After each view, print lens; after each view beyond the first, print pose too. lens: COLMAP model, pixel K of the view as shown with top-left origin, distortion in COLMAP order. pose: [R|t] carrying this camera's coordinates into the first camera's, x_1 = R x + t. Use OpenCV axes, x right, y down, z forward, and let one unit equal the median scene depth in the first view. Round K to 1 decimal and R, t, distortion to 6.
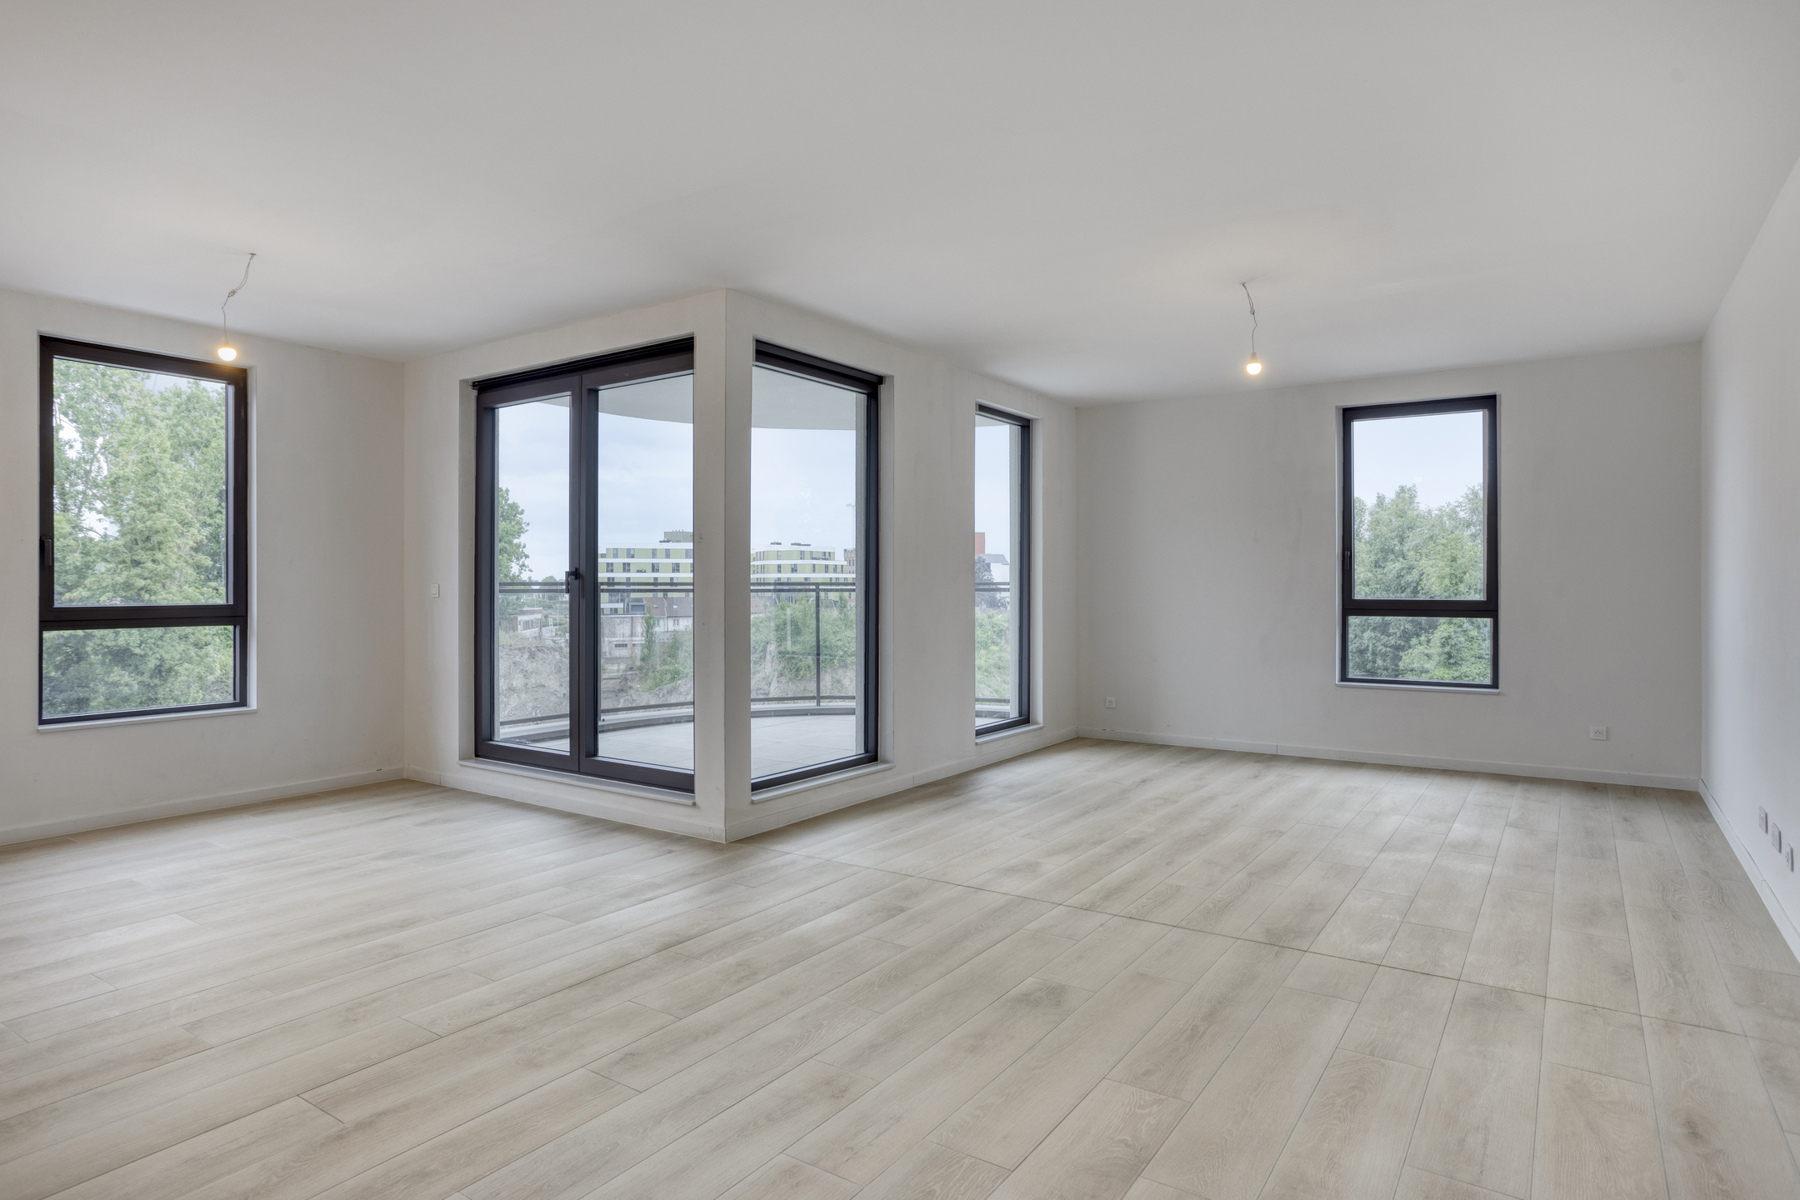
lens RADIAL K [[1010.5, 0, 900.0], [0, 1010.5, 600.0], [0, 0, 1]] dist [-0.019467, 0.000007]
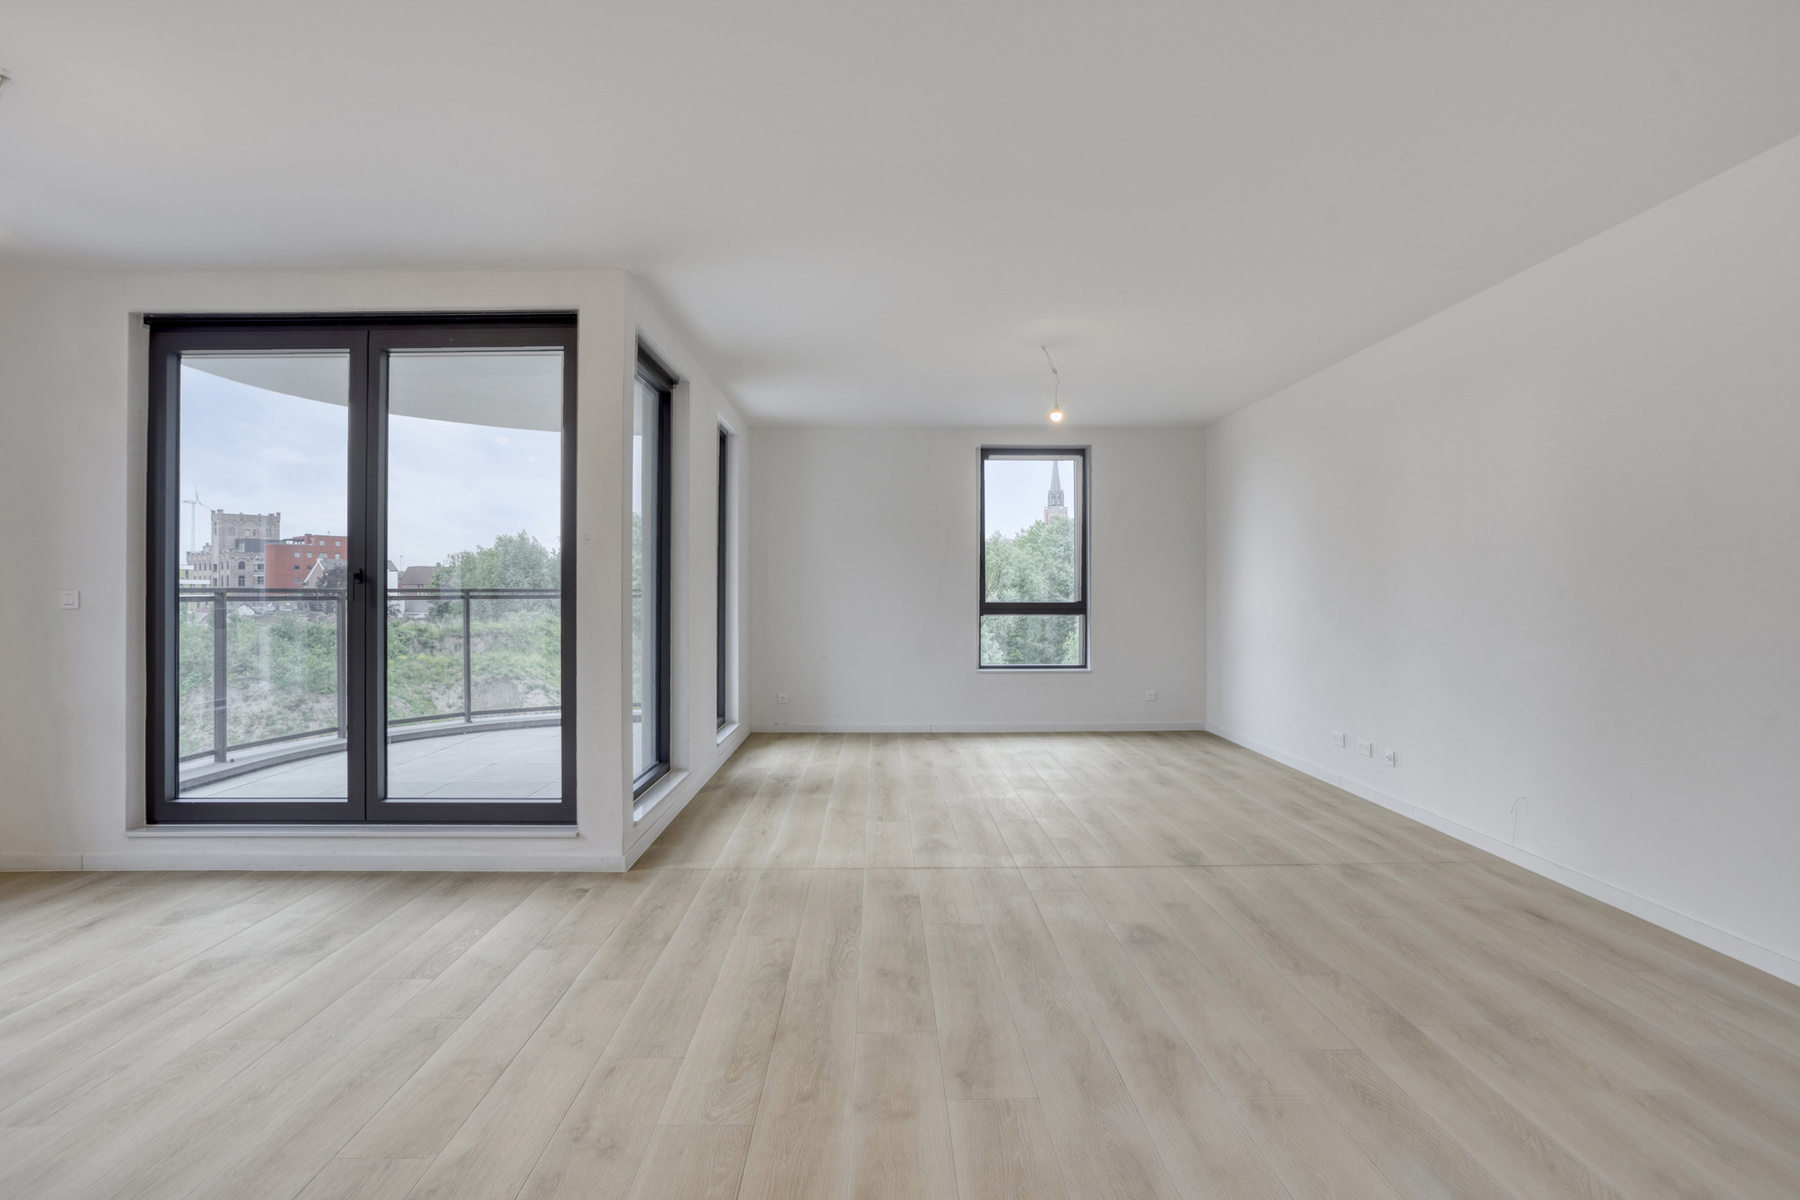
lens RADIAL K [[933.6, 0, 900.0], [0, 933.6, 600.0], [0, 0, 1]] dist [-0.014697, 0.001287]
pose [[0.821795, -0.006057, 0.569752, -0.385980], [0.009150, 0.999955, -0.002568, -0.001424], [-0.569710, 0.007324, 0.821813, 0.137883]]
